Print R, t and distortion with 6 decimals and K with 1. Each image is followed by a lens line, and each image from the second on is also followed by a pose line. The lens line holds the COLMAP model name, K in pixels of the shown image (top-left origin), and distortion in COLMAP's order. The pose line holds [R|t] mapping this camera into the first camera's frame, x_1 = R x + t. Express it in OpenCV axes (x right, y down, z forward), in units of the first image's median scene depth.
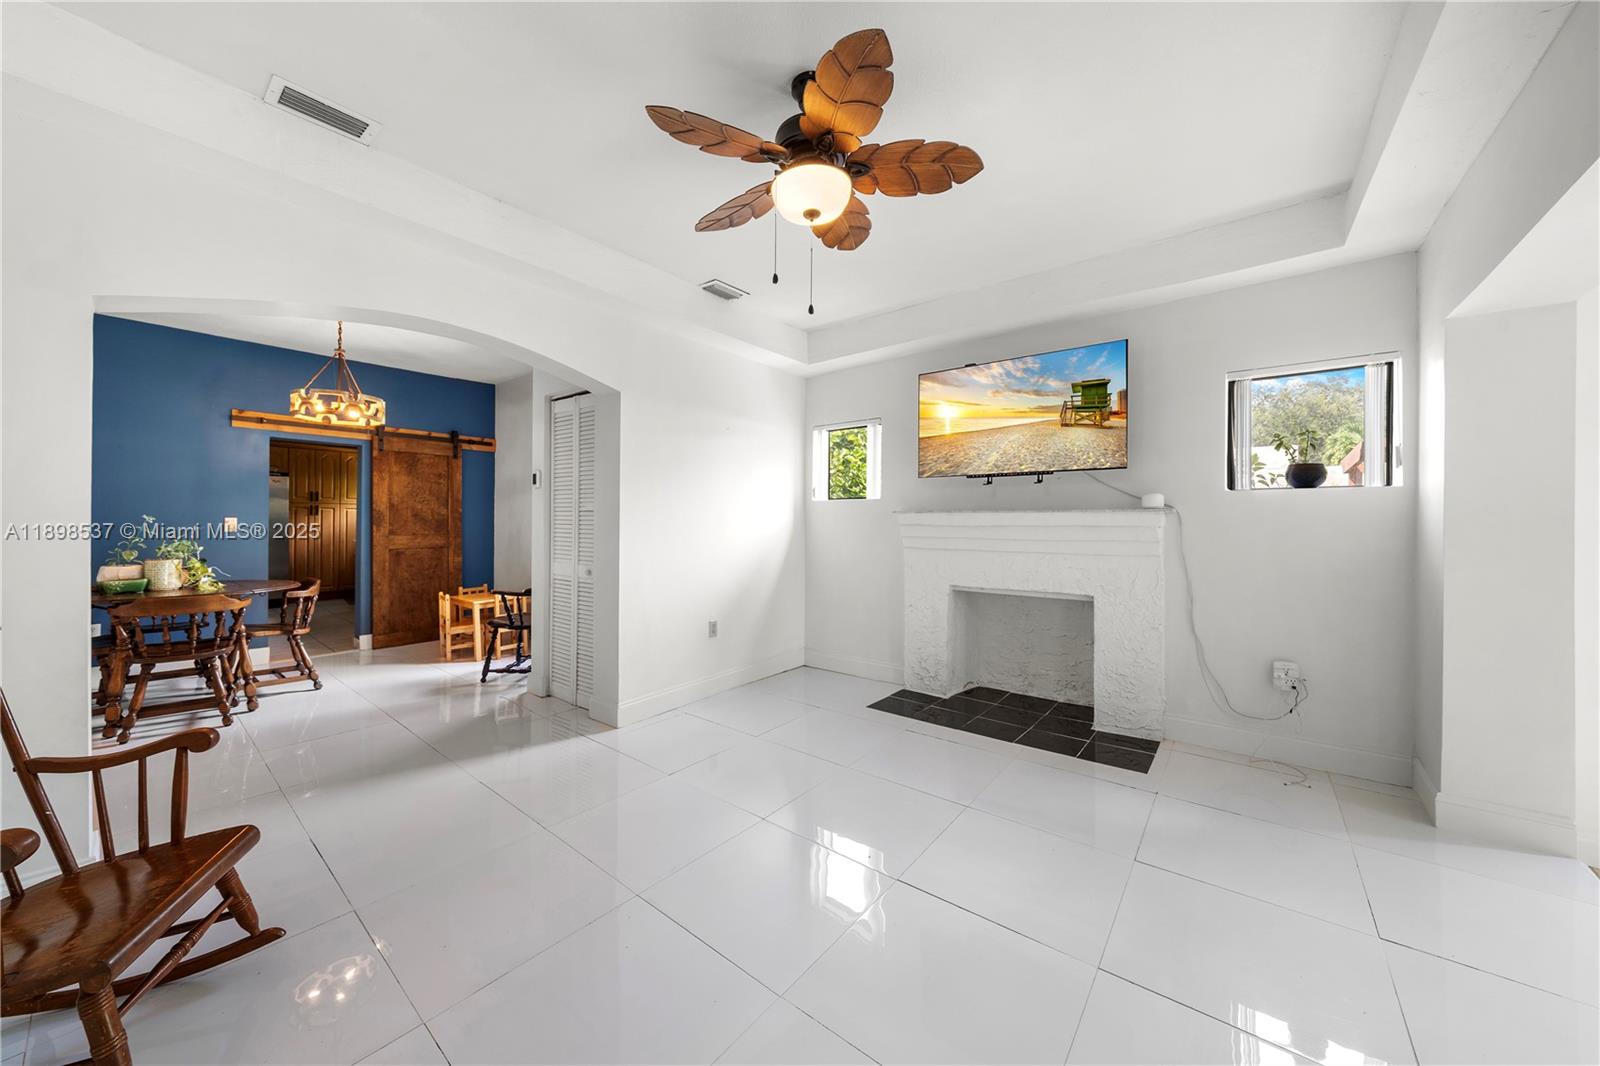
lens RADIAL K [[563.9, 0, 794.8], [0, 563.9, 527.6], [0, 0, 1]] dist [-0.001770, -0.000131]
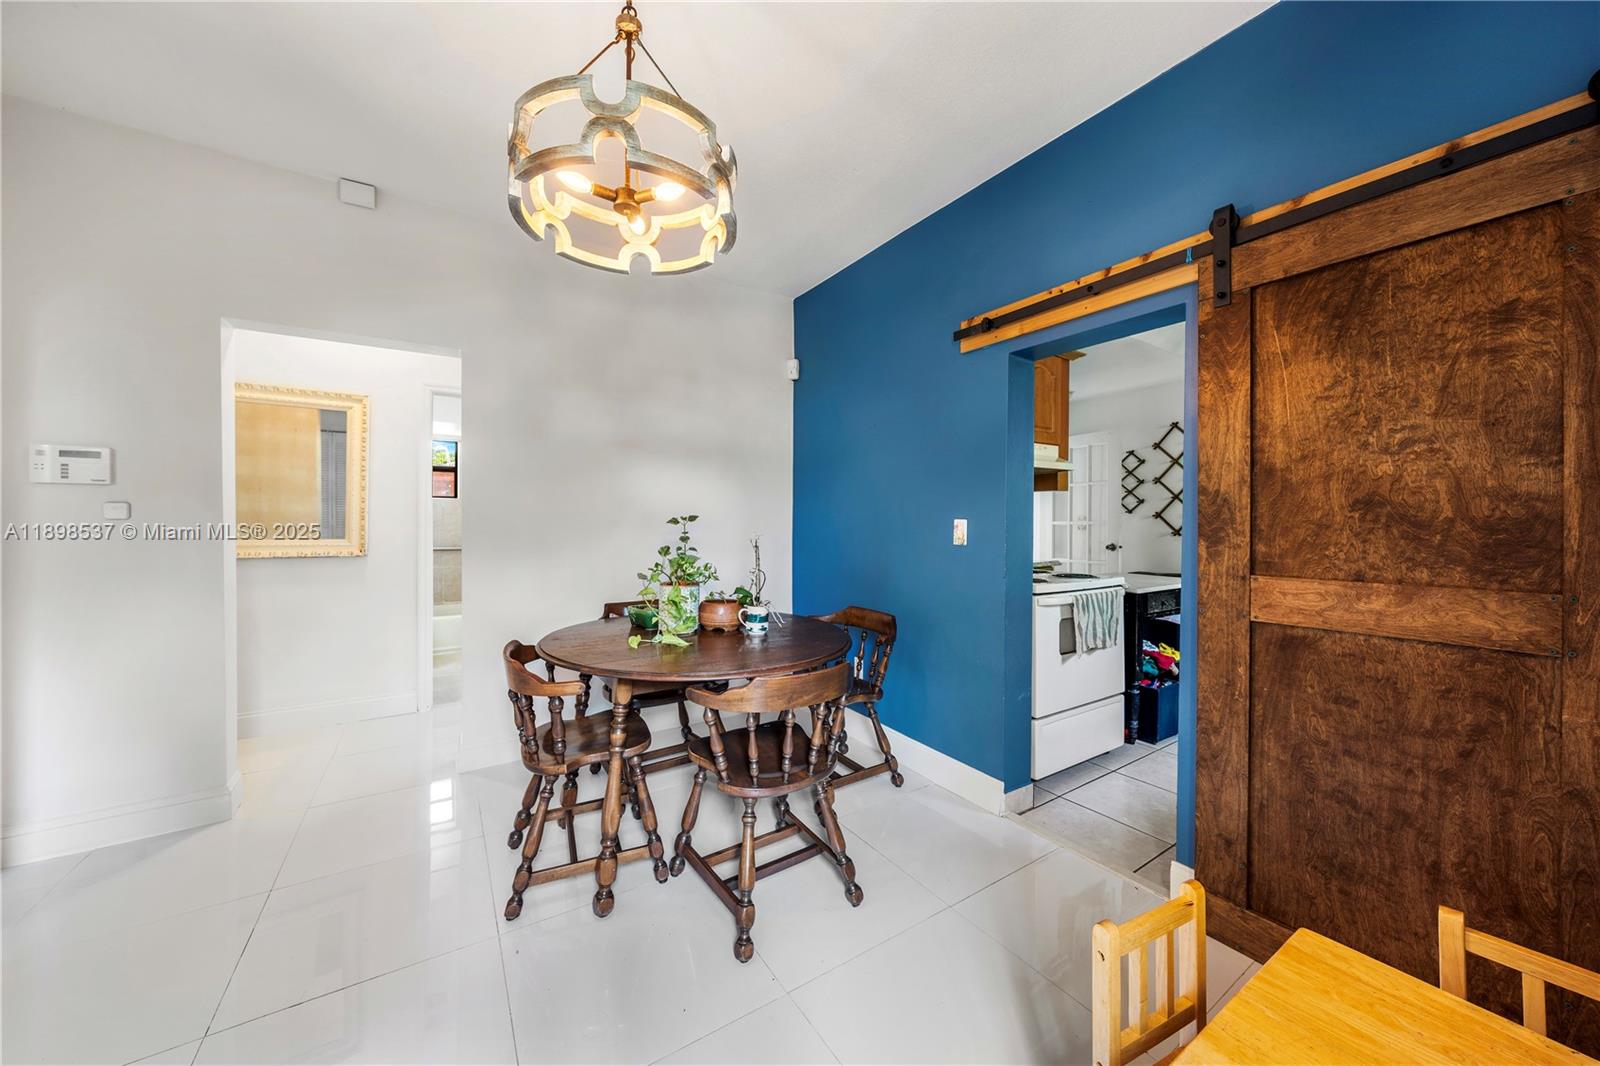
lens RADIAL K [[563.9, 0, 794.8], [0, 563.9, 527.6], [0, 0, 1]] dist [-0.001770, -0.000131]
pose [[-0.311473, -0.000506, -0.950255, -0.204603], [-0.013591, 0.999900, 0.003923, -0.005025], [0.950158, 0.014136, -0.311448, 0.481699]]
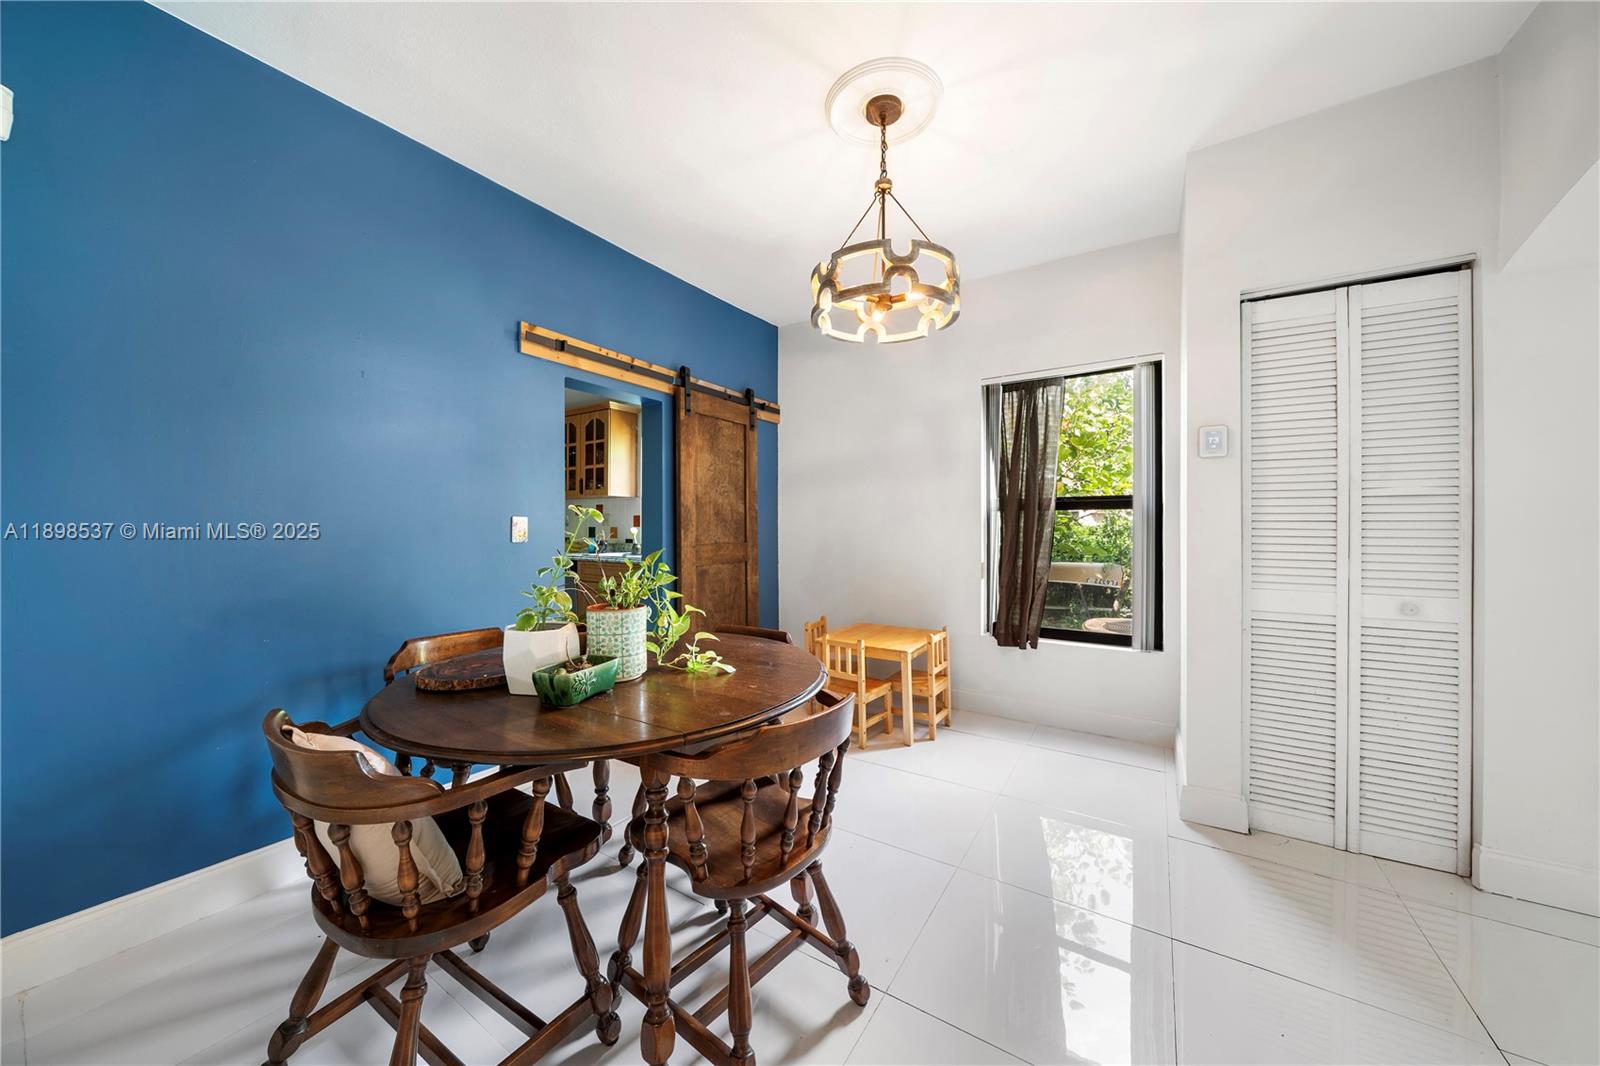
lens RADIAL K [[554.4, 0, 809.3], [0, 554.4, 531.2], [0, 0, 1]] dist [-0.000869, -0.000098]
pose [[0.991508, -0.013280, 0.129368, -0.374952], [0.013203, 0.999912, 0.001456, -0.000714], [-0.129376, 0.000265, 0.991596, 0.201310]]
